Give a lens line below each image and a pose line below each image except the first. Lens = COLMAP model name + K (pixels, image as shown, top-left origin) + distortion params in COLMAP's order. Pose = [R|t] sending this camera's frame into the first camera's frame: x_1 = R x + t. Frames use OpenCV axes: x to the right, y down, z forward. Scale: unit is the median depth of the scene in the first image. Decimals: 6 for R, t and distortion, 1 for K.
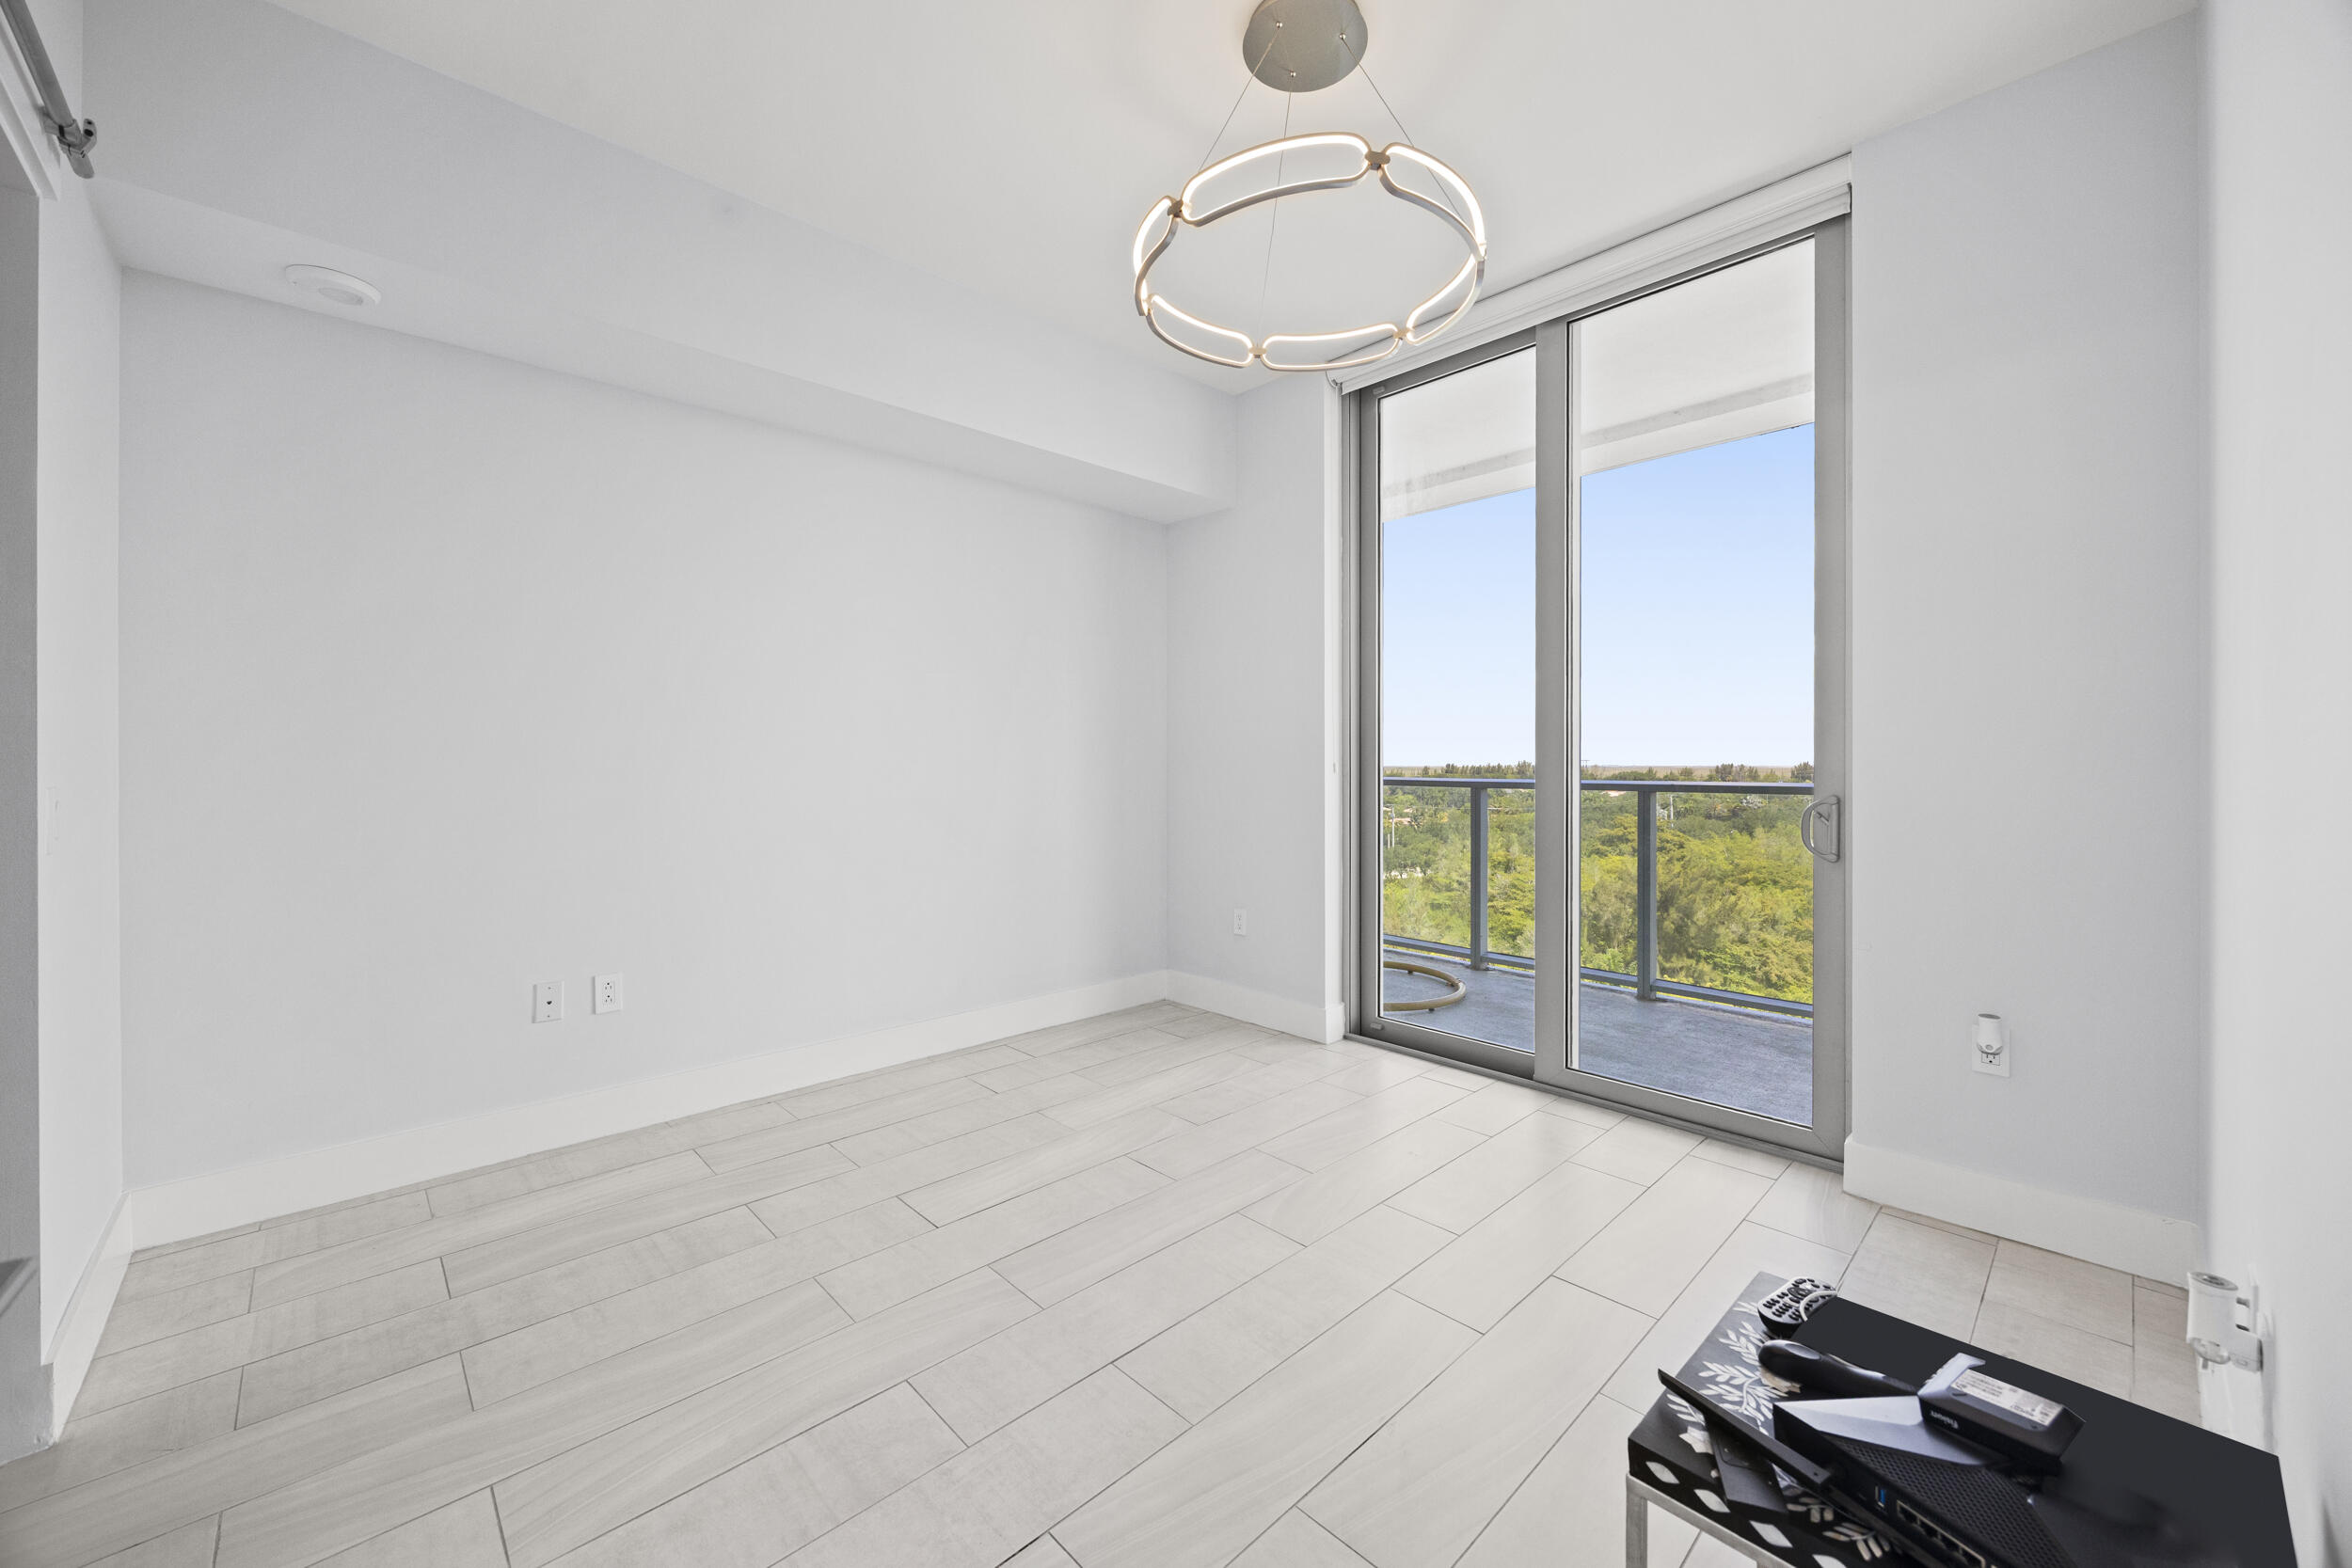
lens RADIAL K [[897.8, 0, 1190.8], [0, 897.8, 754.7], [0, 0, 1]] dist [-0.002002, 0.000354]
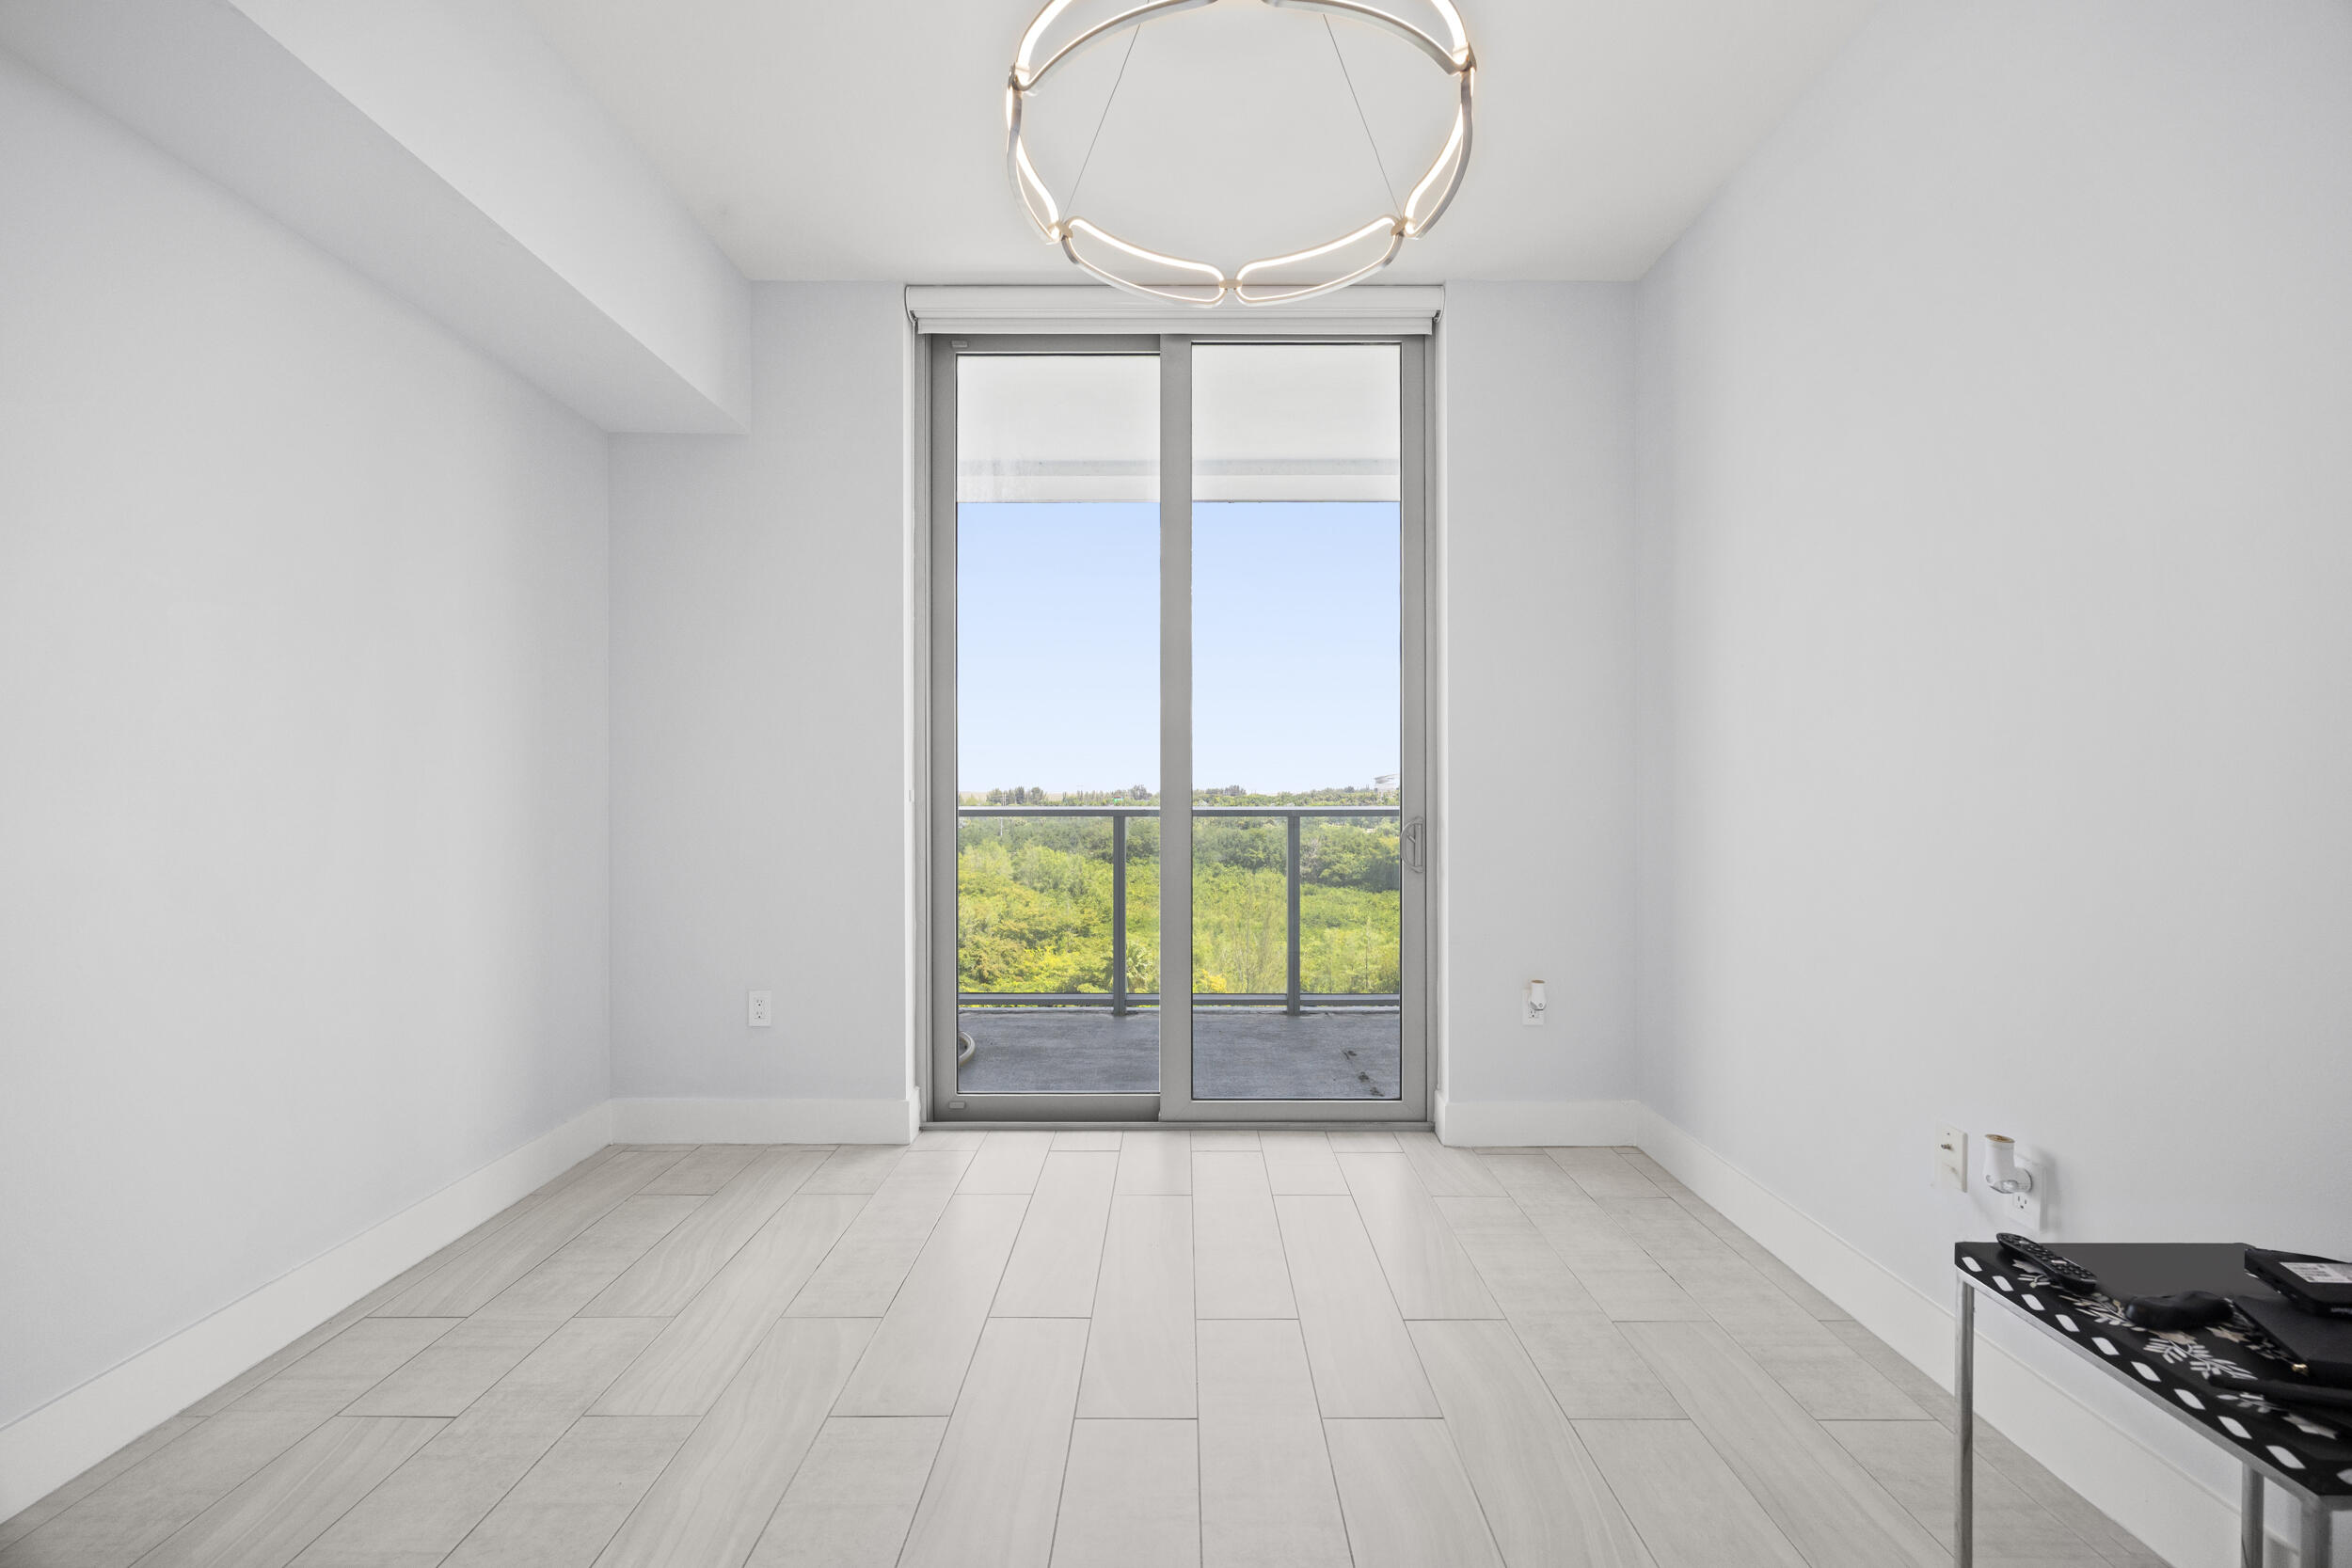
lens RADIAL K [[897.8, 0, 1163.1], [0, 897.8, 780.2], [0, 0, 1]] dist [-0.002002, 0.000354]
pose [[0.692805, 0.006402, 0.721097, -0.288768], [-0.006322, 0.999976, -0.002805, 0.001877], [-0.721098, -0.002615, 0.692828, 0.313458]]
